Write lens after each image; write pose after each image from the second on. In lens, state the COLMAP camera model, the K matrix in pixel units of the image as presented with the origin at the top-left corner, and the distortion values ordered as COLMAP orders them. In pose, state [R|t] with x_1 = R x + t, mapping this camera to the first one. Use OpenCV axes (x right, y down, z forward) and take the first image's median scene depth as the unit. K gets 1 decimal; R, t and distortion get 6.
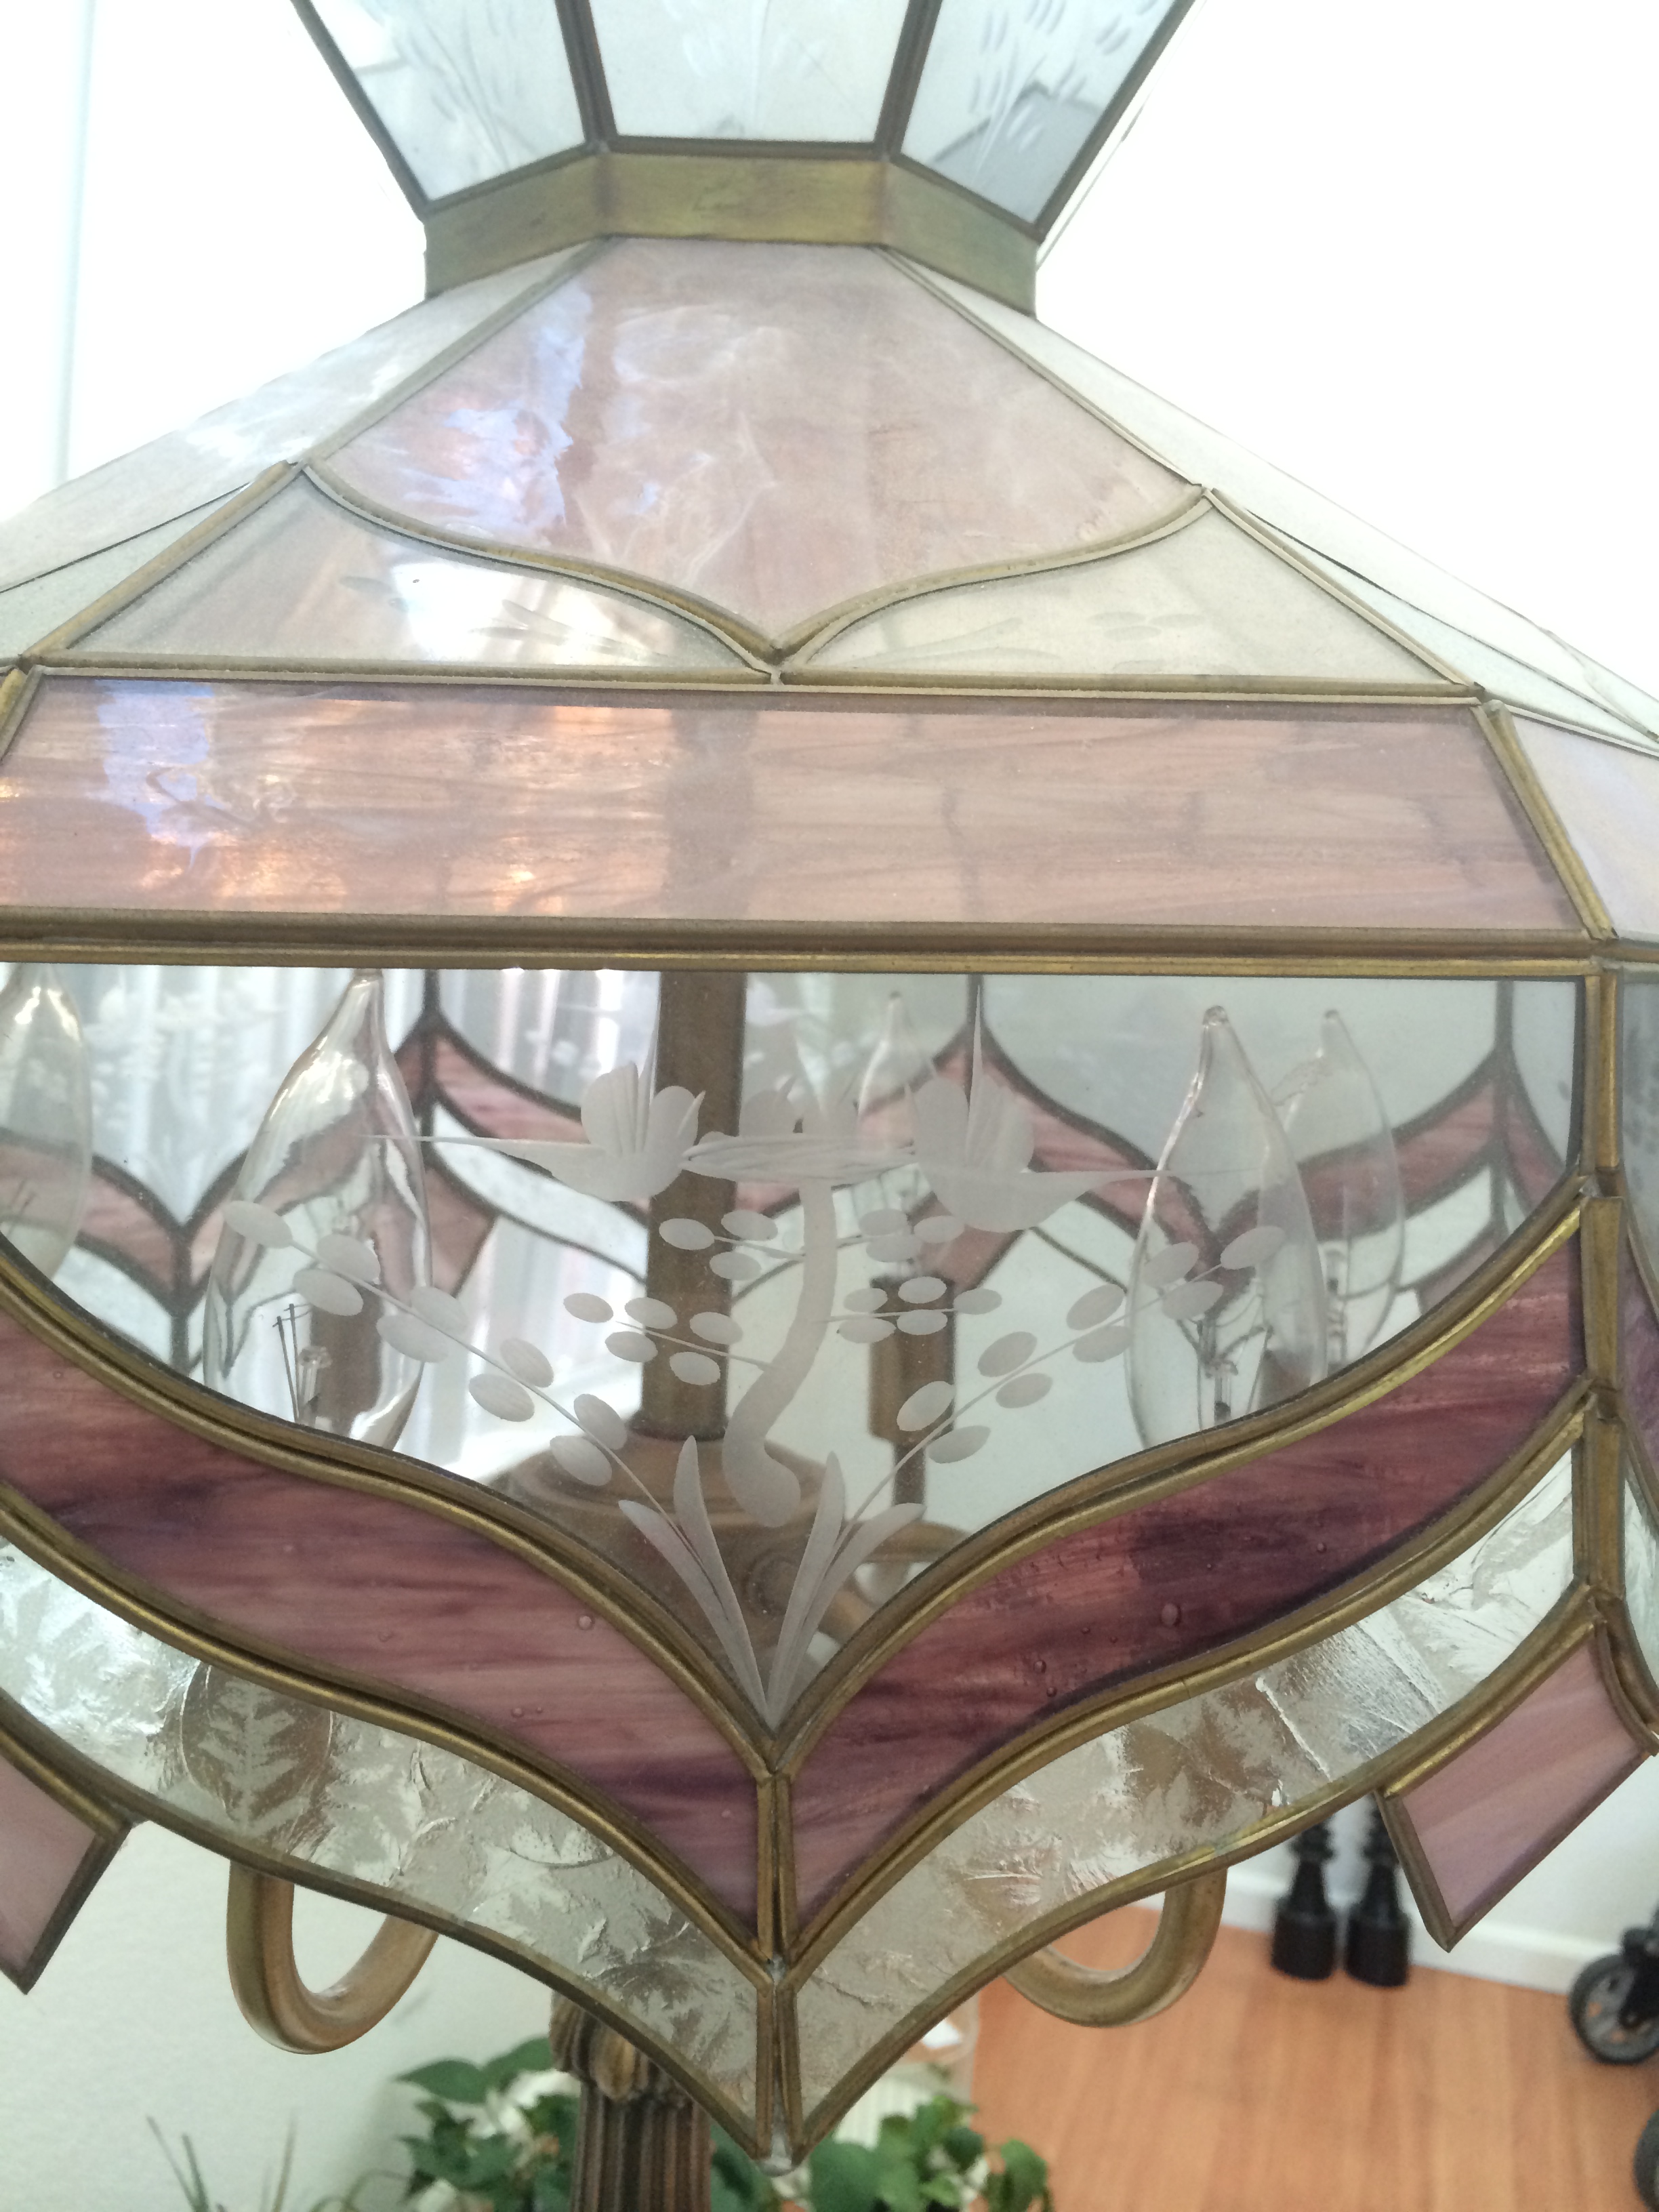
lens RADIAL K [[1941.2, 0, 829.5], [0, 1941.2, 1106.0], [0, 0, 1]] dist [0.023702, 0.000146]
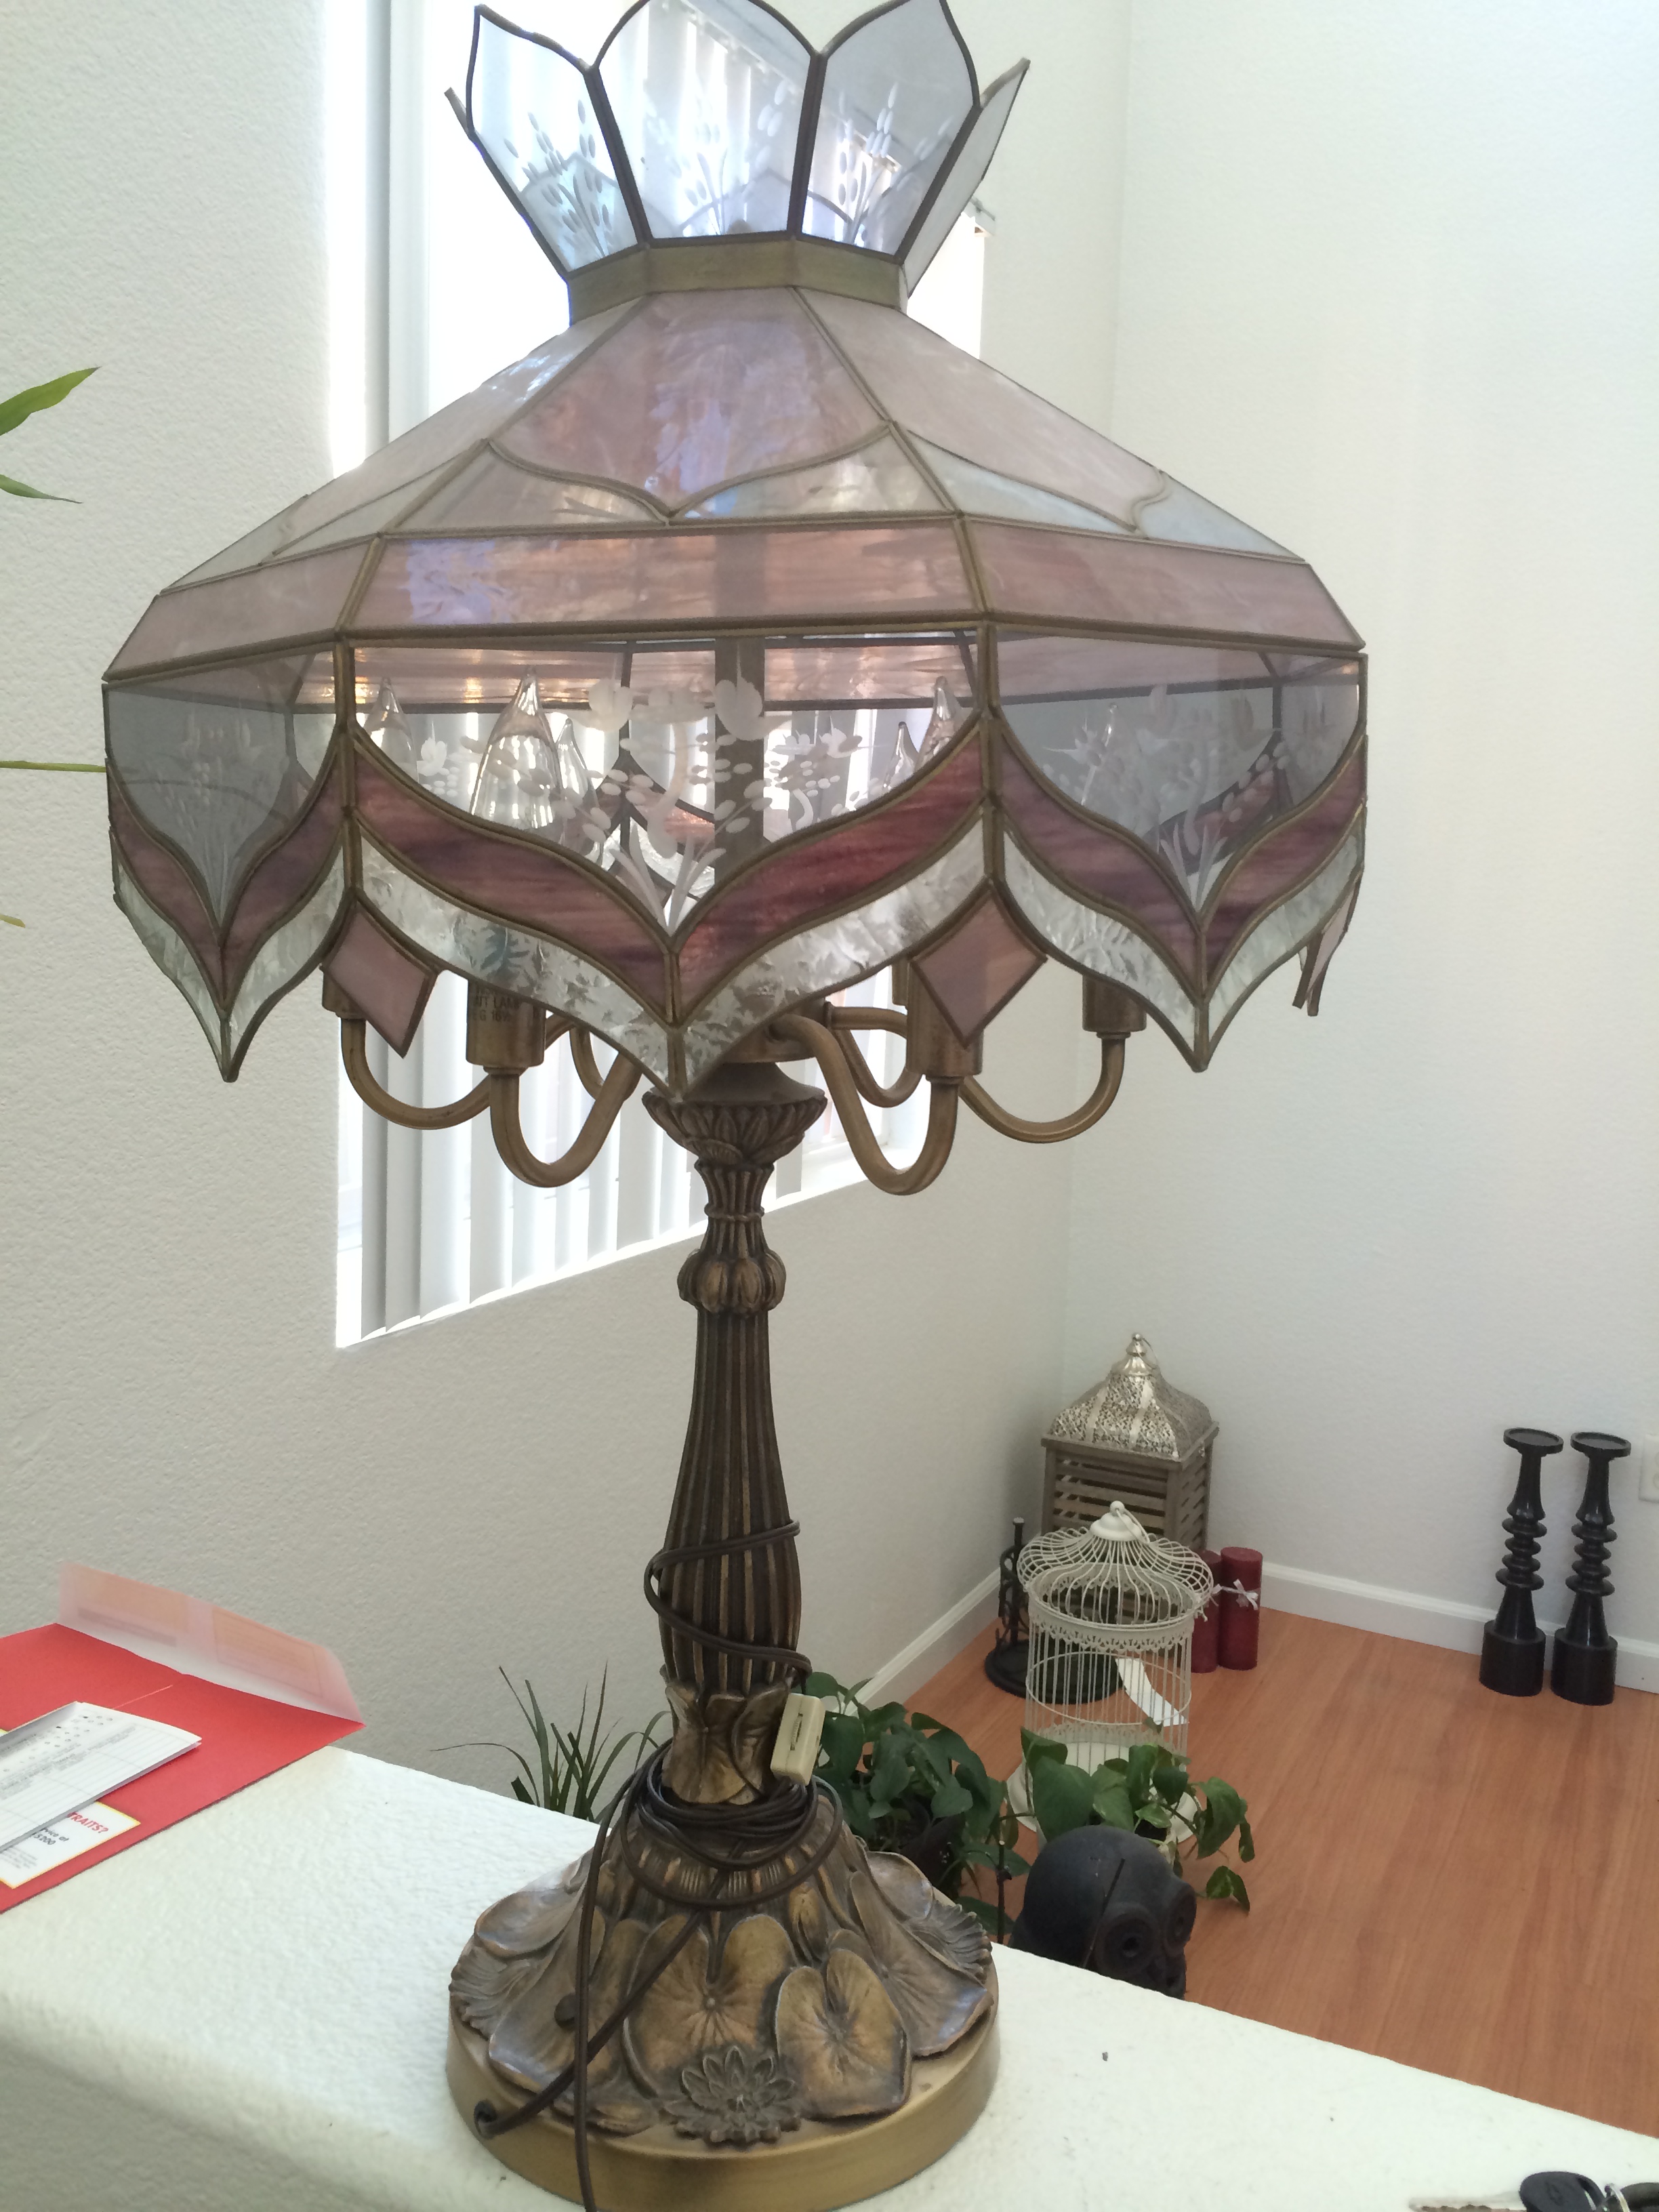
lens RADIAL K [[1936.7, 0, 829.5], [0, 1936.7, 1106.0], [0, 0, 1]] dist [0.056866, 0.001918]
pose [[0.986580, -0.011389, -0.162879, 0.367598], [0.023433, 0.997114, 0.072217, 0.222220], [0.161586, -0.075065, 0.984000, -0.942197]]
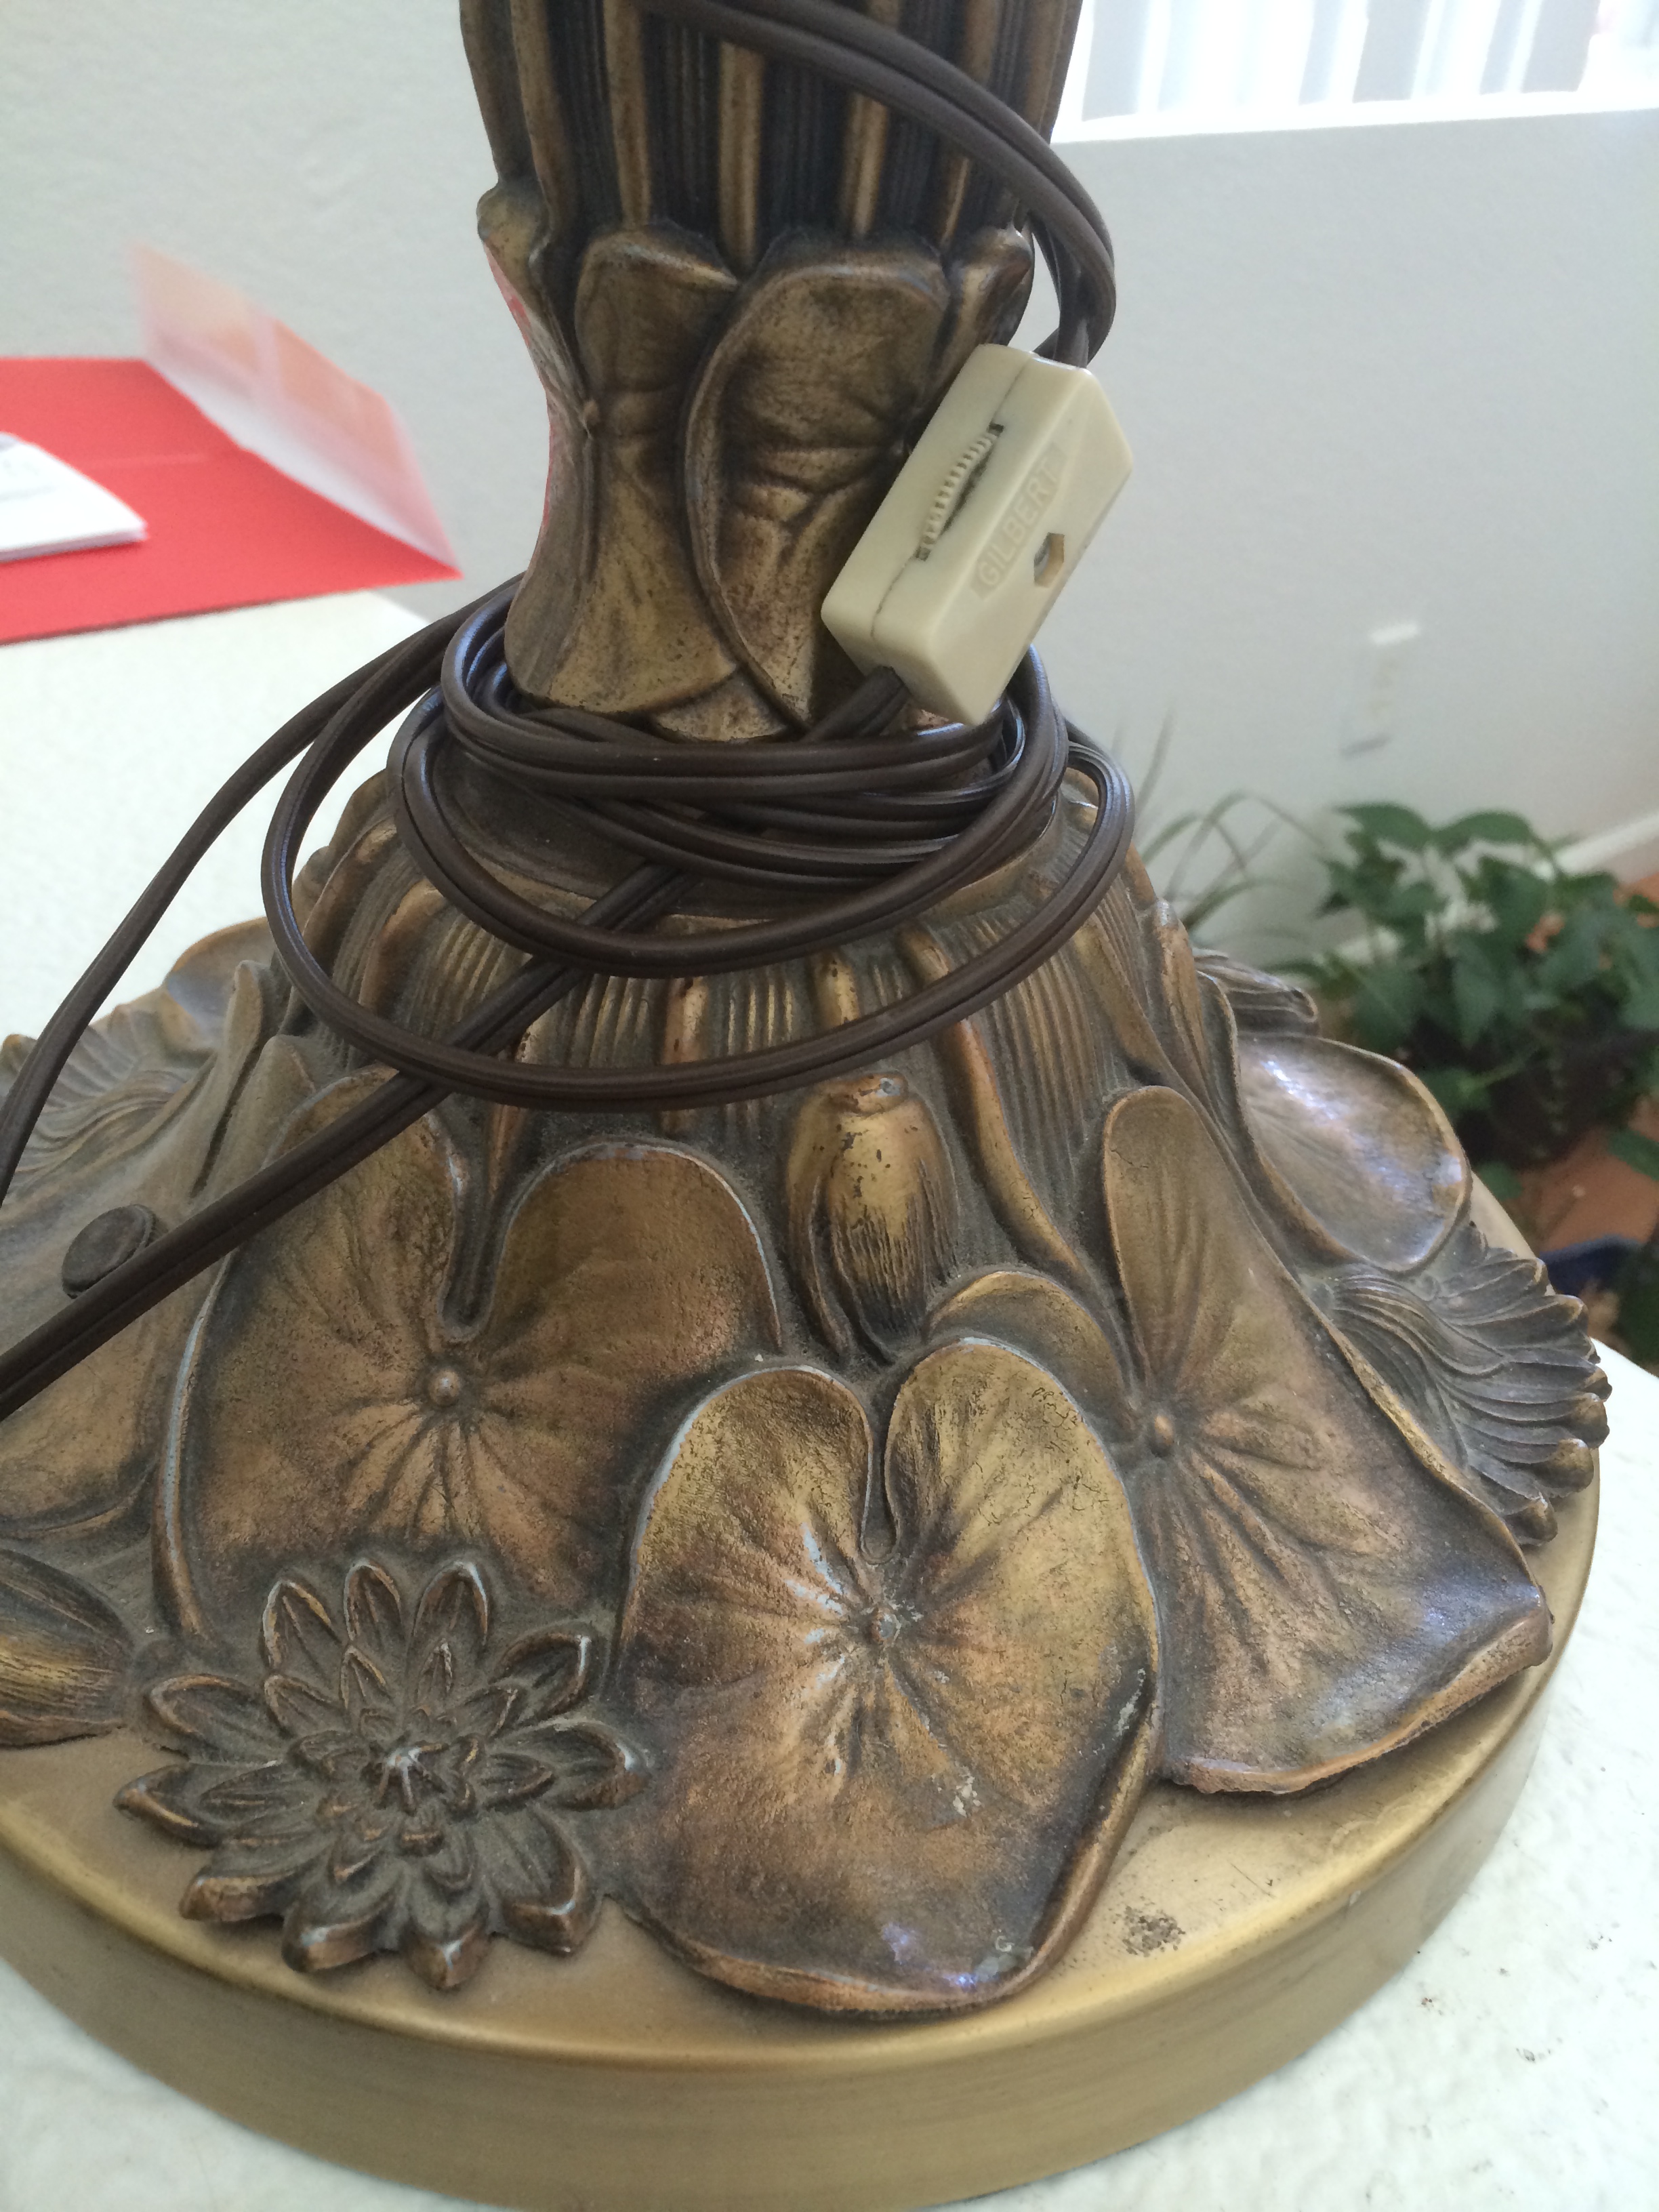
lens RADIAL K [[1941.2, 0, 829.5], [0, 1941.2, 1106.0], [0, 0, 1]] dist [0.023702, 0.000146]
pose [[0.840787, 0.297890, -0.452038, -0.054060], [-0.042027, 0.868392, 0.494095, 2.270946], [0.539732, -0.396431, 0.742652, 3.536202]]
